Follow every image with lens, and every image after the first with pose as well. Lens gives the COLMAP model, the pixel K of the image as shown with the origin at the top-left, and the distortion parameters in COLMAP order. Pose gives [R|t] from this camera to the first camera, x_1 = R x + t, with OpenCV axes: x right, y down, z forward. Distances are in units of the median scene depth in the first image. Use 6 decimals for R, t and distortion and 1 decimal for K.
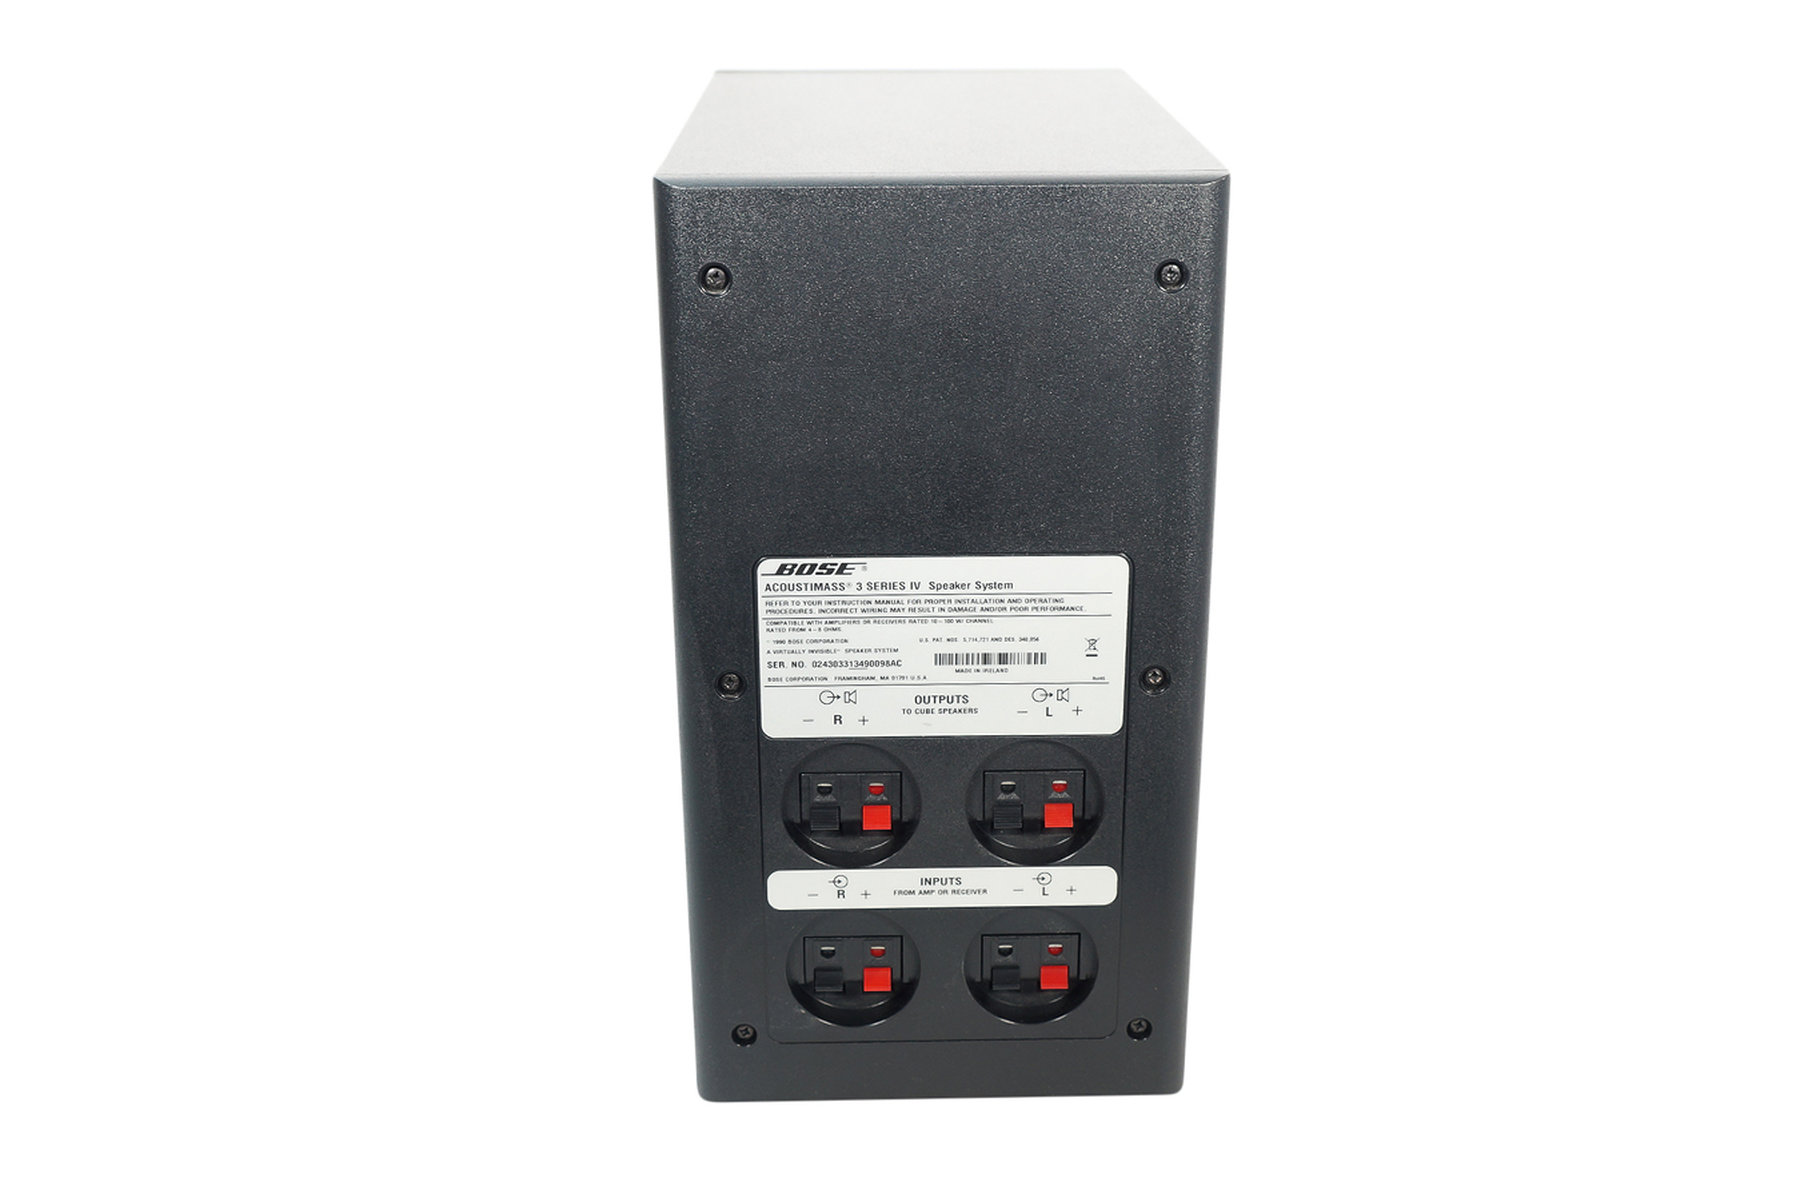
lens RADIAL K [[1992.3, 0, 899.1], [0, 1992.3, 519.5], [0, 0, 1]] dist [0.001576, 0.001592]
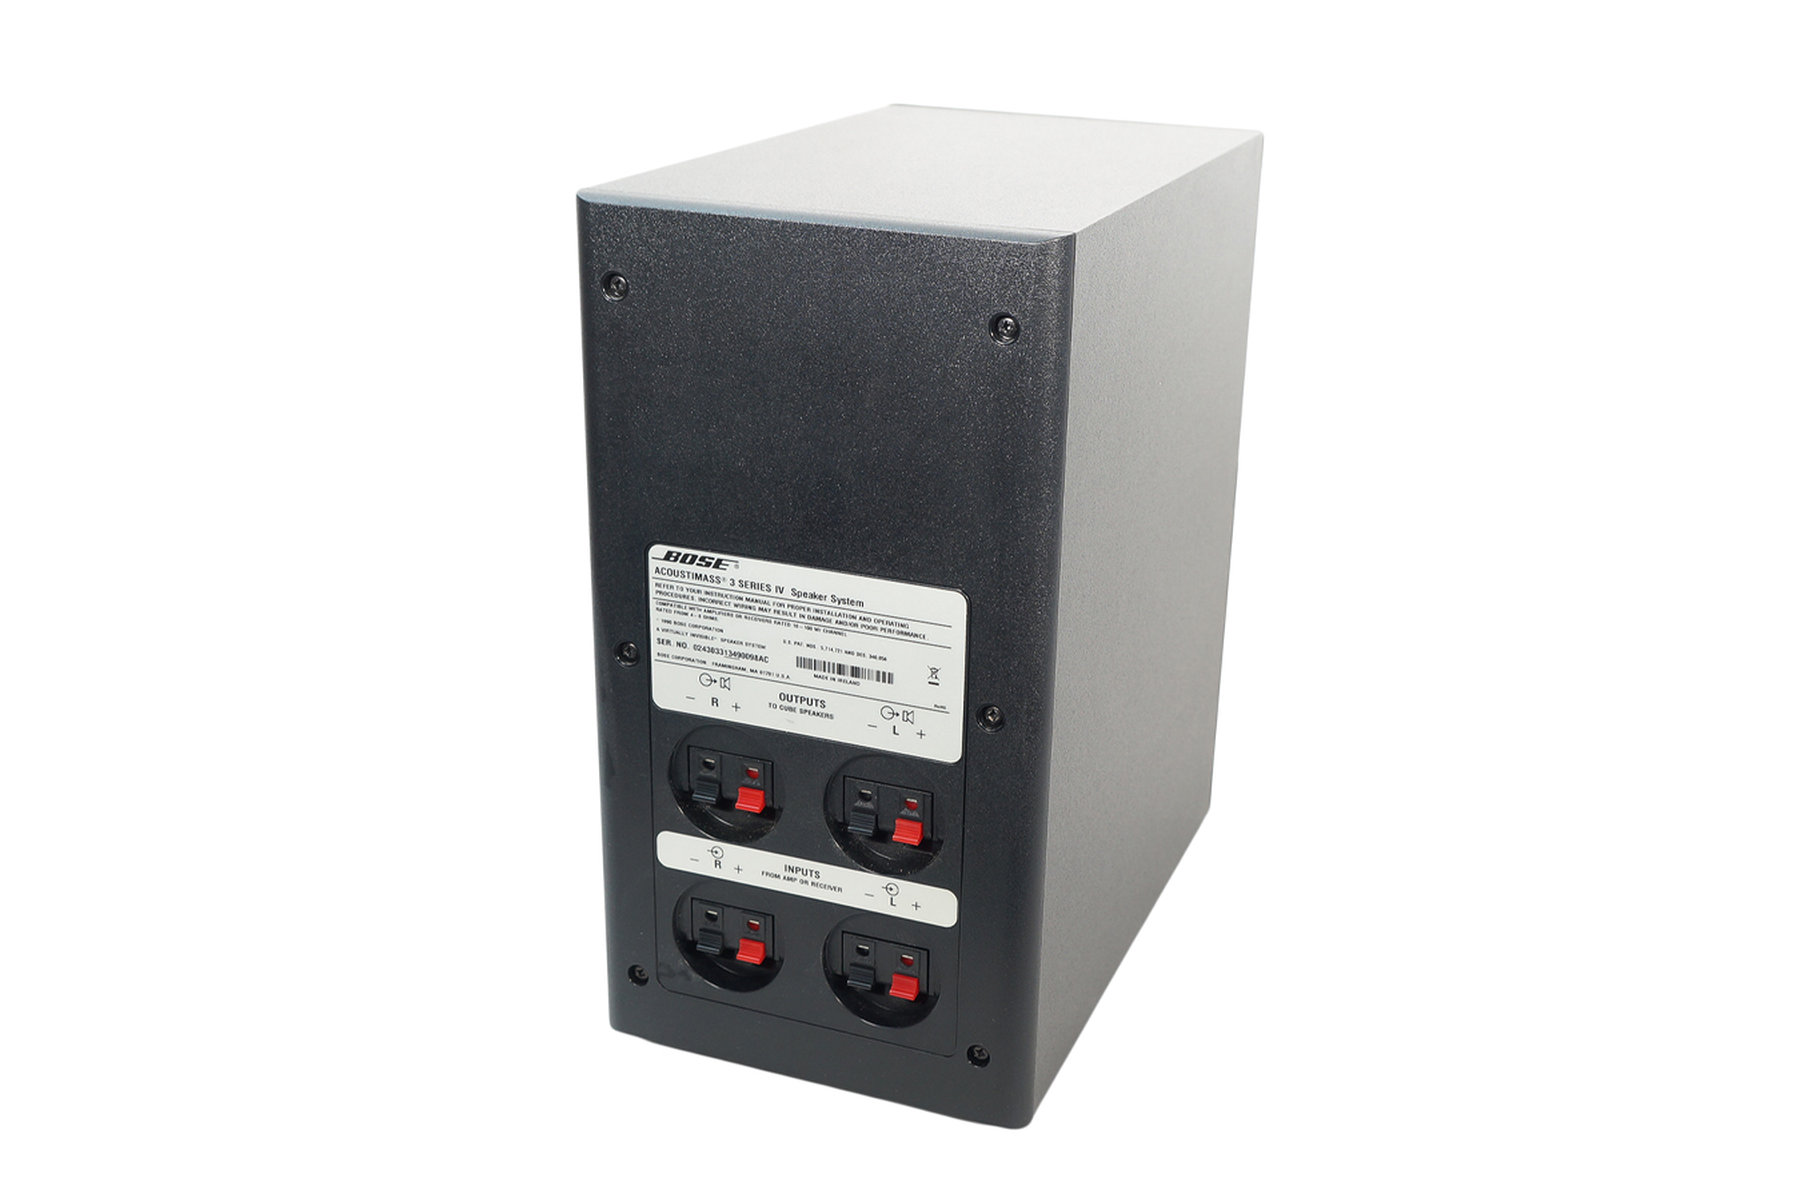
lens RADIAL K [[1994.6, 0, 900.0], [0, 1994.6, 597.0], [0, 0, 1]] dist [-0.001450, -0.000247]
pose [[0.923859, 0.157835, -0.348673, 0.445537], [-0.157620, 0.987069, 0.029185, -0.004941], [0.348770, 0.027995, 0.936790, 0.004072]]
